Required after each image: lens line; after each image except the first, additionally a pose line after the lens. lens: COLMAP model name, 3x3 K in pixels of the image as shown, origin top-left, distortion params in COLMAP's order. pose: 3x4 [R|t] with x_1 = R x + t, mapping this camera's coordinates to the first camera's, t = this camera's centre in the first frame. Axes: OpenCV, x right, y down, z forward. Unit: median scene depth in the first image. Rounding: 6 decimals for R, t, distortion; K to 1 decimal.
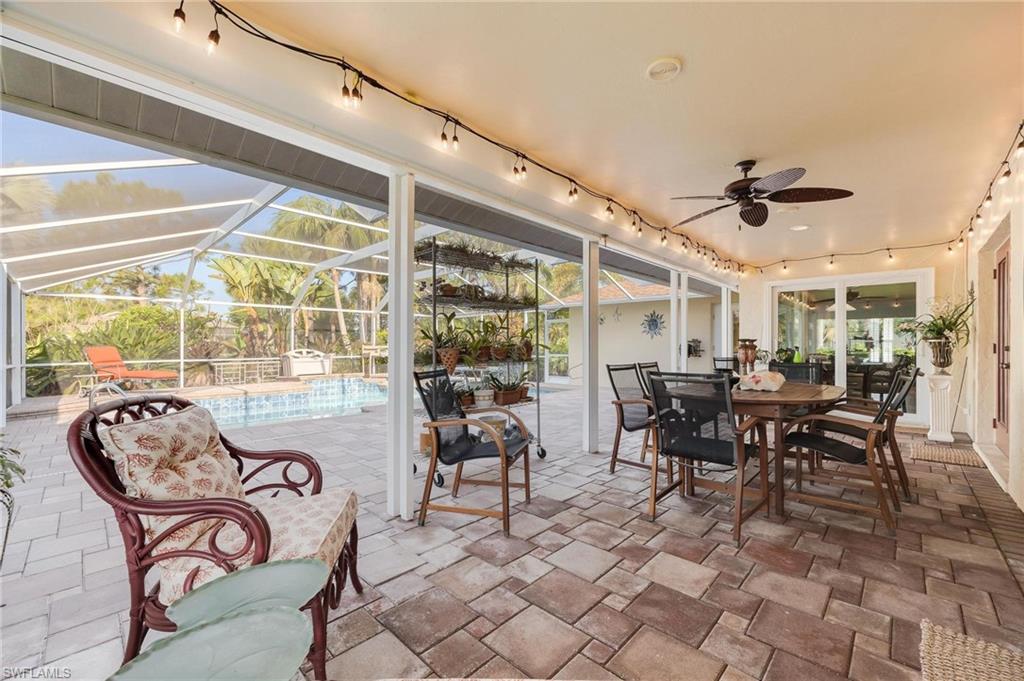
lens RADIAL K [[412.0, 0, 515.6], [0, 412.0, 348.2], [0, 0, 1]] dist [0.000513, -0.000064]
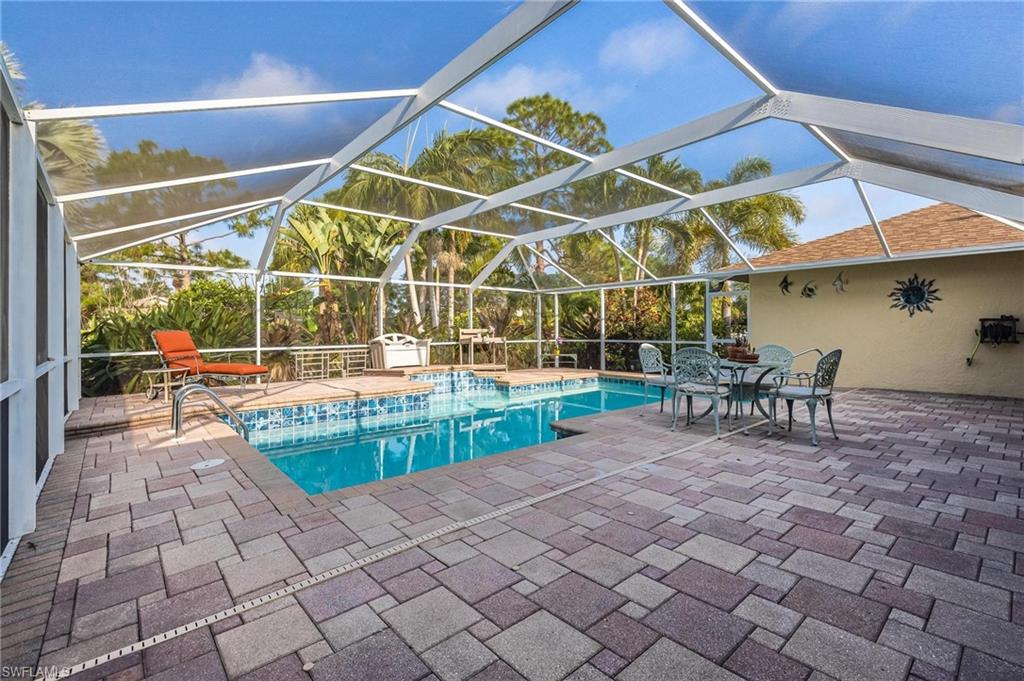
lens RADIAL K [[453.5, 0, 505.4], [0, 453.5, 334.3], [0, 0, 1]] dist [-0.000119, 0.000008]
pose [[0.994739, -0.003795, -0.102374, -0.256953], [0.004156, 0.999986, 0.003310, 0.001483], [0.102360, -0.003718, 0.994740, 0.195898]]
